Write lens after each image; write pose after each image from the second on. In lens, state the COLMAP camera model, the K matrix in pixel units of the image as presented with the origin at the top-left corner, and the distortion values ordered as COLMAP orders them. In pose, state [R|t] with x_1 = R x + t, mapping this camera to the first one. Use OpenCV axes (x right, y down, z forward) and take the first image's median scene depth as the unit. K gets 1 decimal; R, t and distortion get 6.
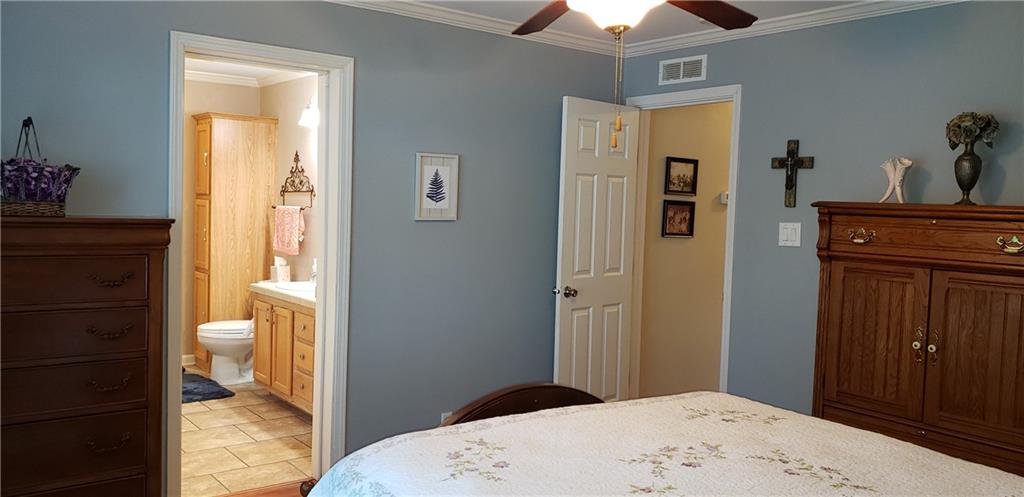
lens RADIAL K [[829.8, 0, 505.0], [0, 829.8, 252.3], [0, 0, 1]] dist [0.050988, -0.009605]
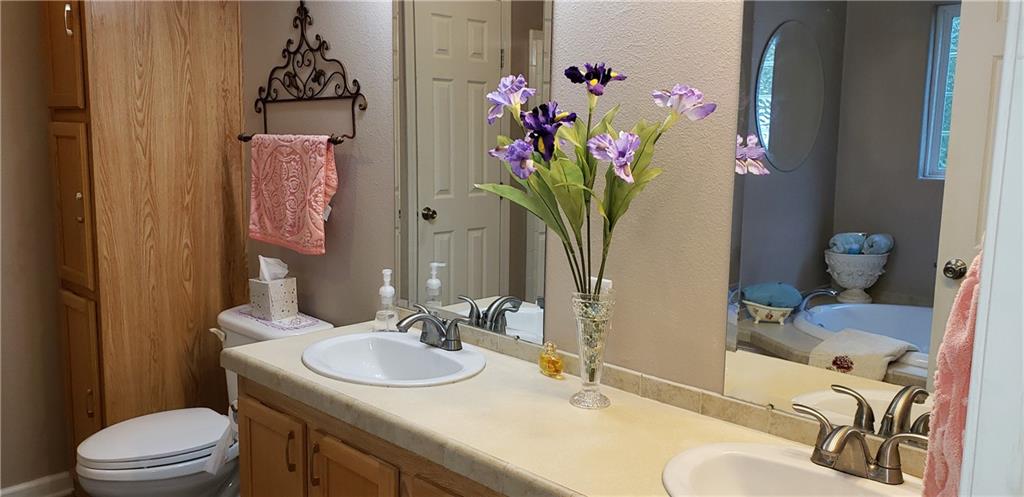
lens RADIAL K [[829.8, 0, 482.0], [0, 829.8, 250.3], [0, 0, 1]] dist [0.050988, -0.009605]
pose [[0.993290, -0.032936, 0.110861, -0.210316], [0.023627, 0.996164, 0.084256, -0.030547], [-0.113211, -0.081071, 0.990258, 0.568872]]
